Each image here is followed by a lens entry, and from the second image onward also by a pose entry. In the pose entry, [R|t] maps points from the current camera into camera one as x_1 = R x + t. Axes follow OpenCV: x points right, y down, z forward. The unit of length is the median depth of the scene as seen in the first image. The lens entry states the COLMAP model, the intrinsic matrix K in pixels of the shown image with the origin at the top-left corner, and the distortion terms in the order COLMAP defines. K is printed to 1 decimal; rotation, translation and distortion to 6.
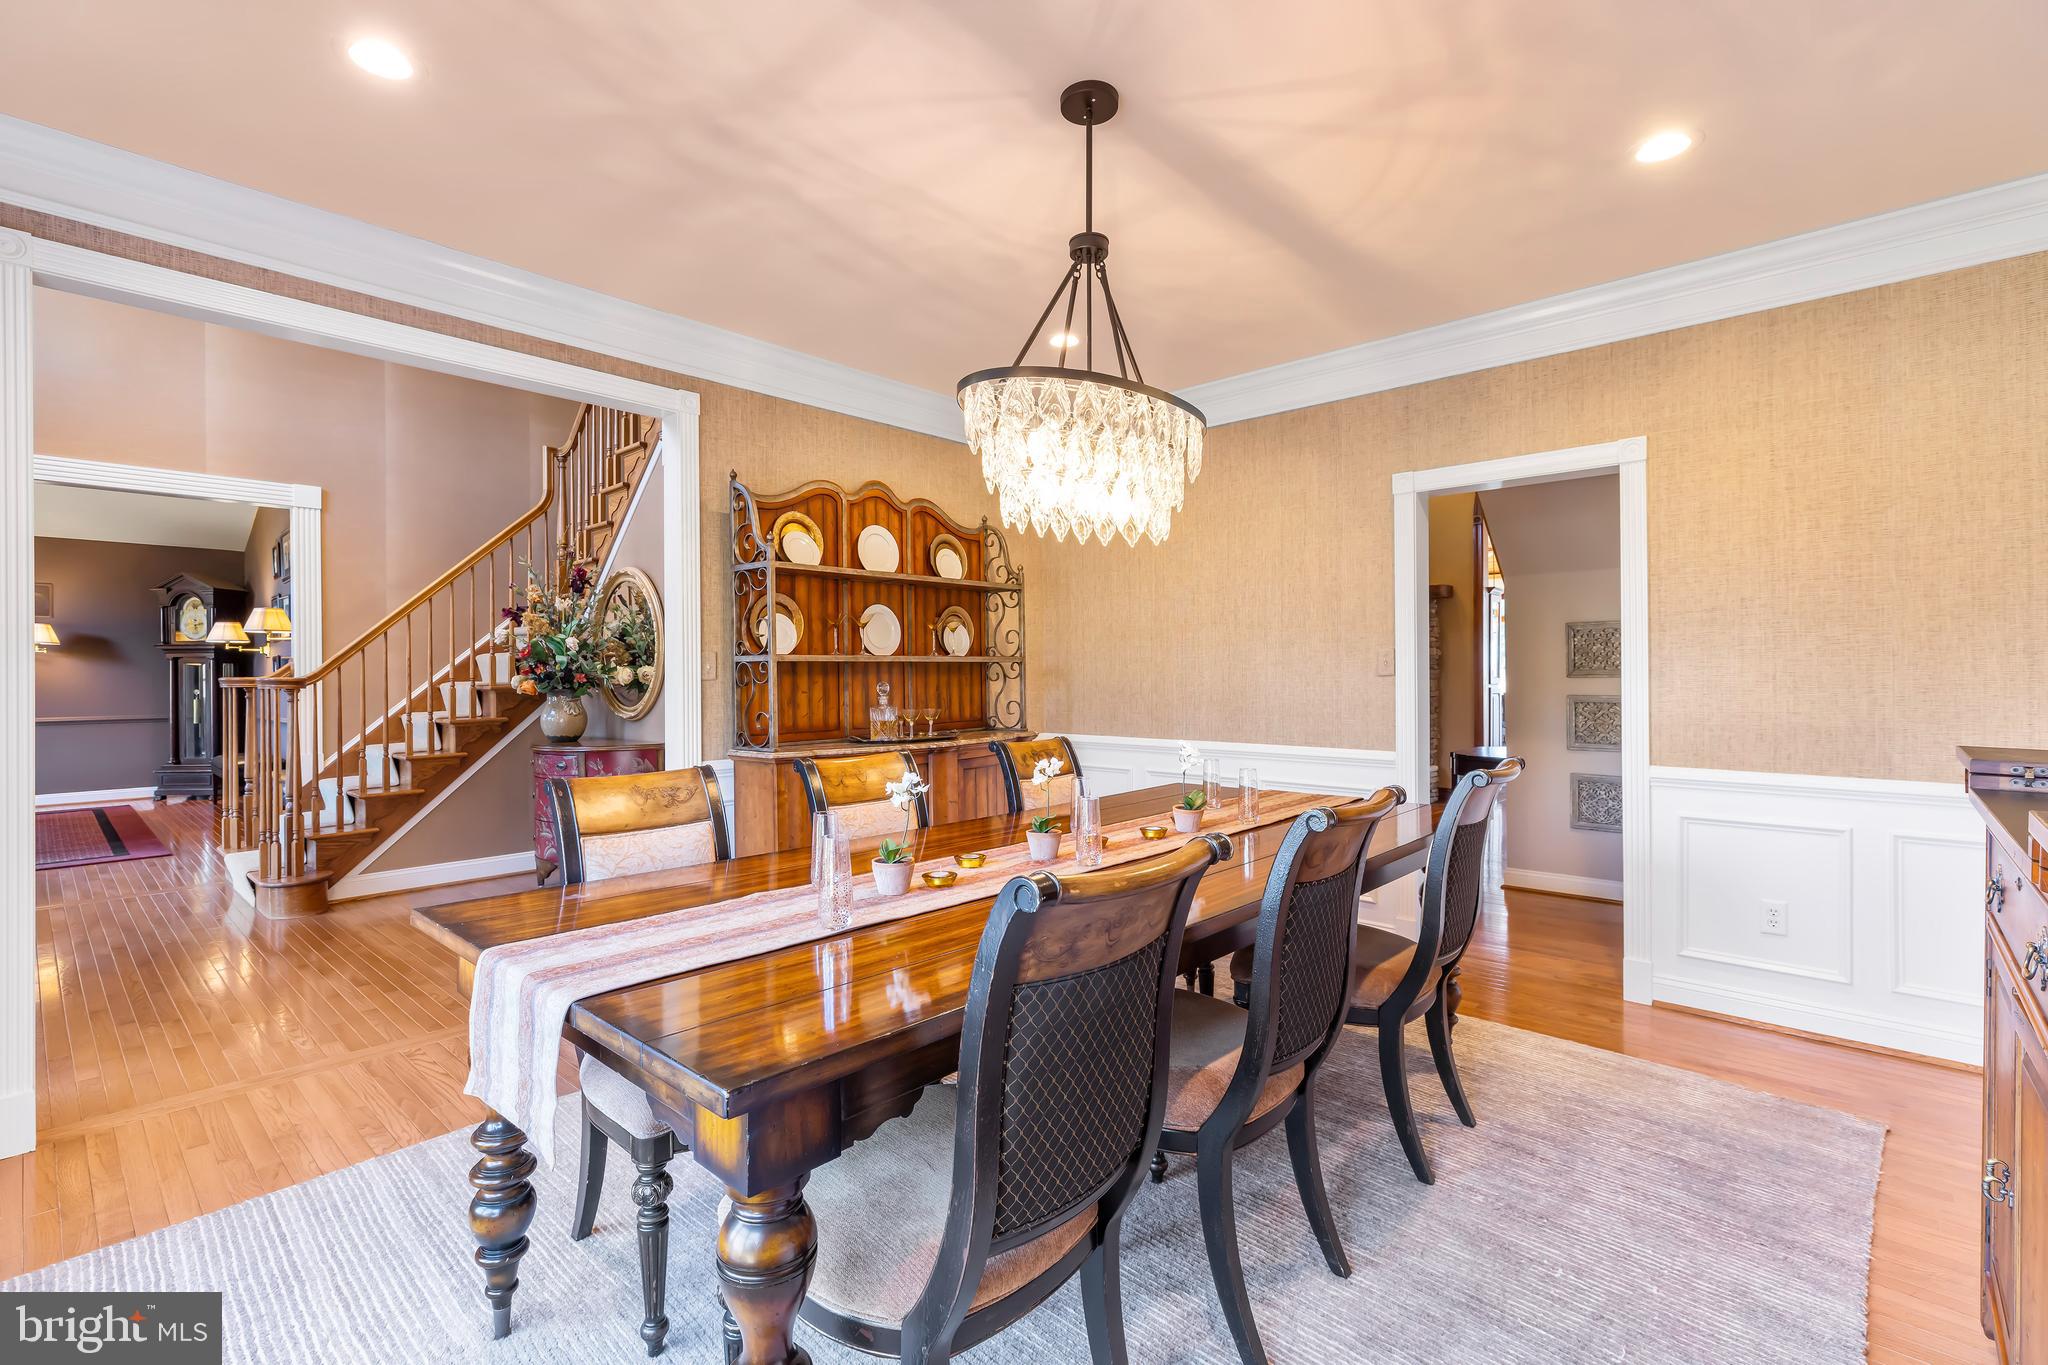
lens RADIAL K [[935.6, 0, 1010.2], [0, 935.6, 666.4], [0, 0, 1]] dist [0.002337, 0.001883]
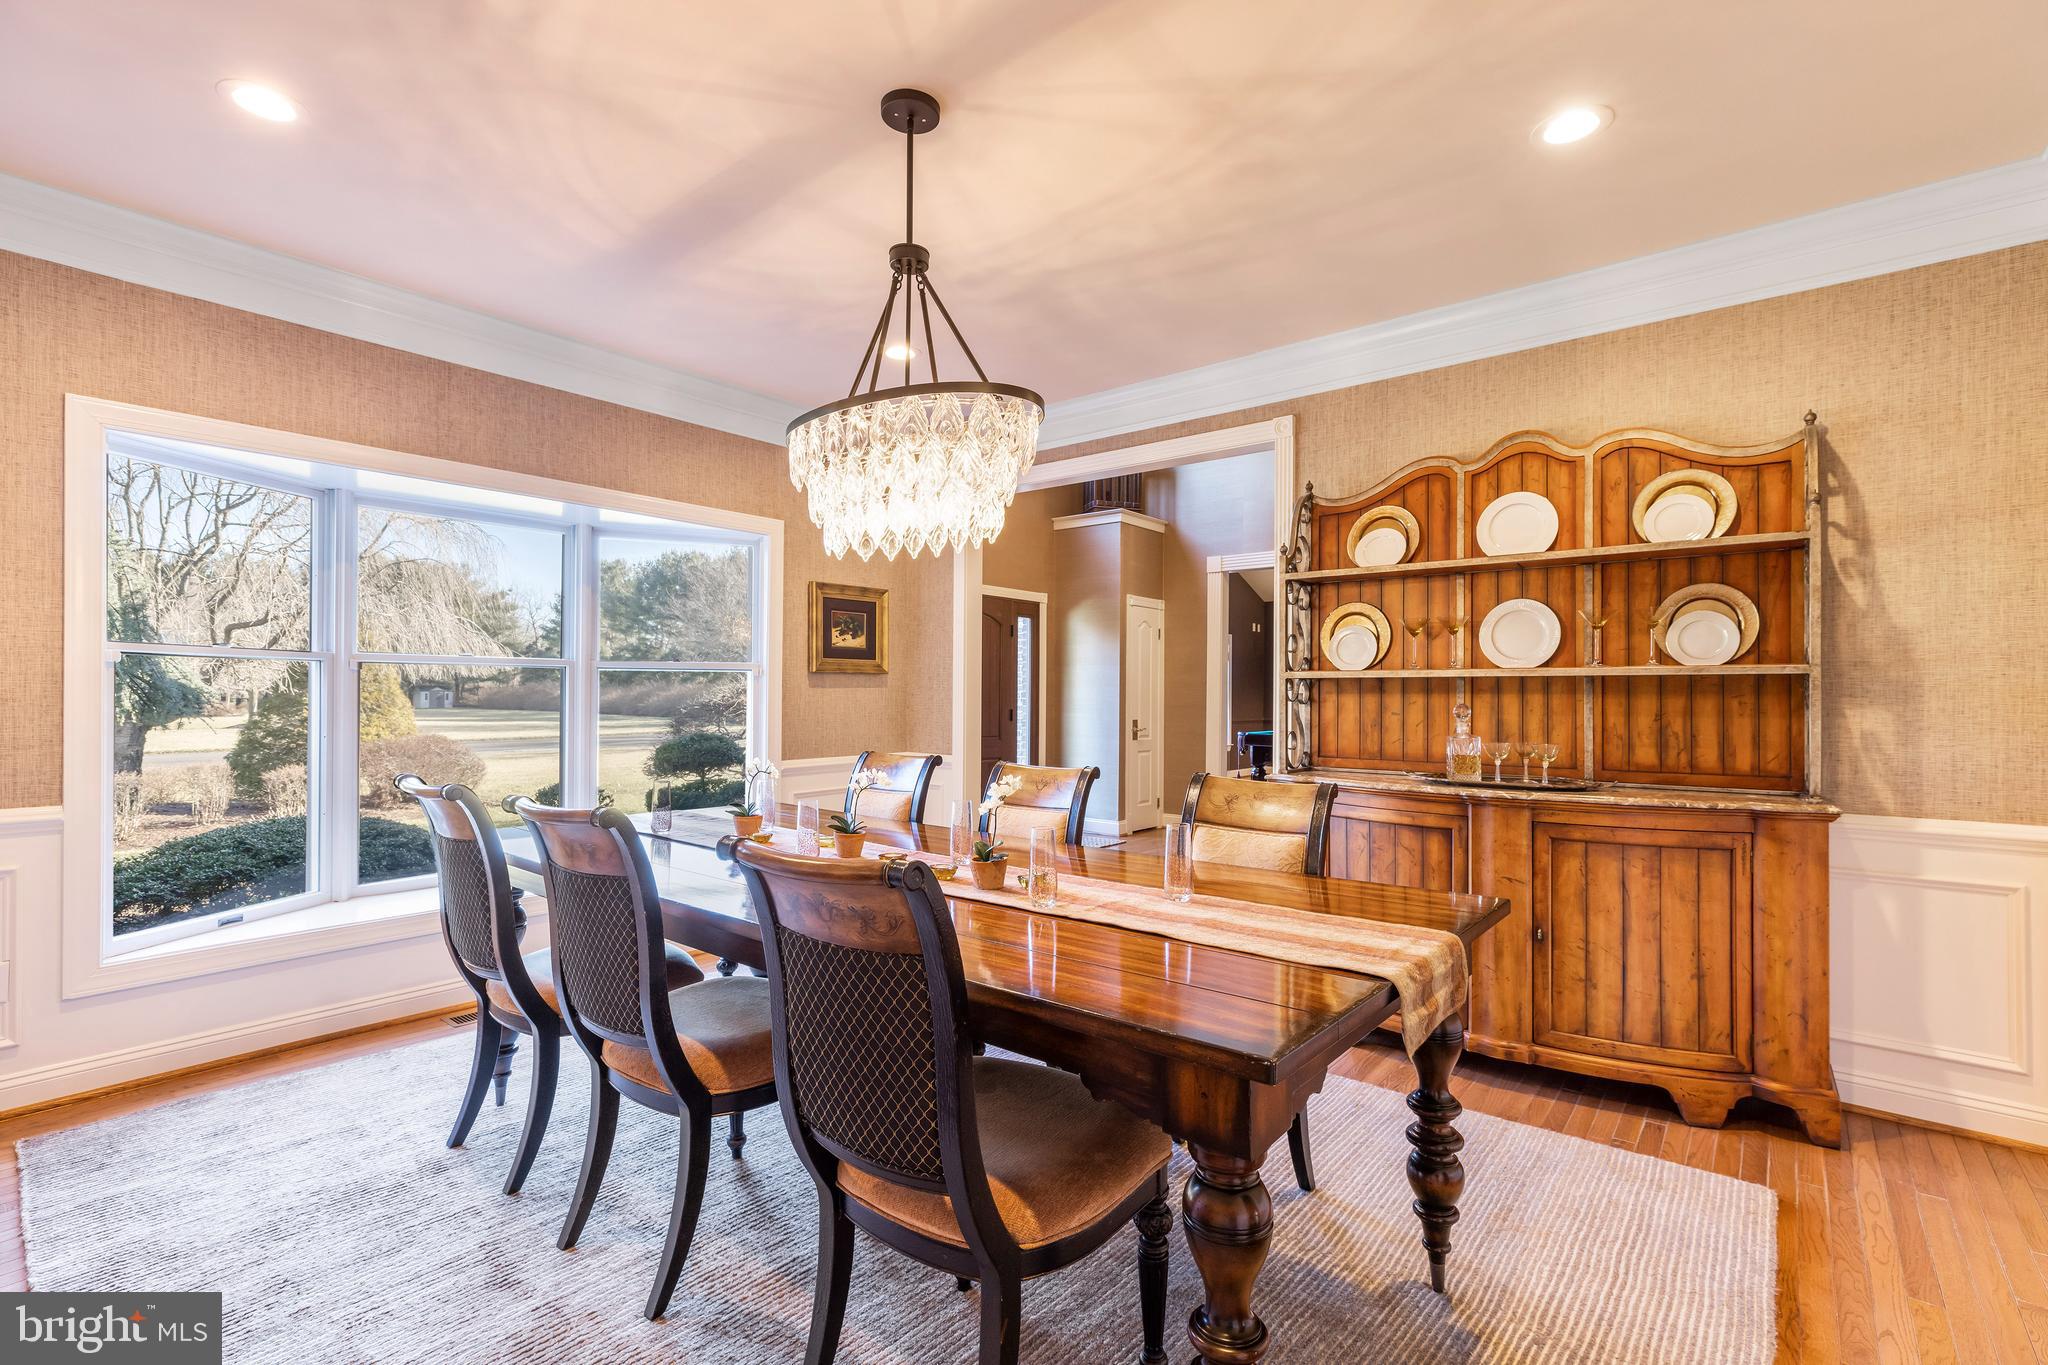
lens RADIAL K [[935.6, 0, 1014.1], [0, 935.6, 690.0], [0, 0, 1]] dist [0.002337, 0.001883]
pose [[0.054149, 0.000081, -0.998533, 0.612880], [0.003523, 0.999994, 0.000272, 0.004205], [0.998527, -0.003532, 0.054148, 0.599573]]
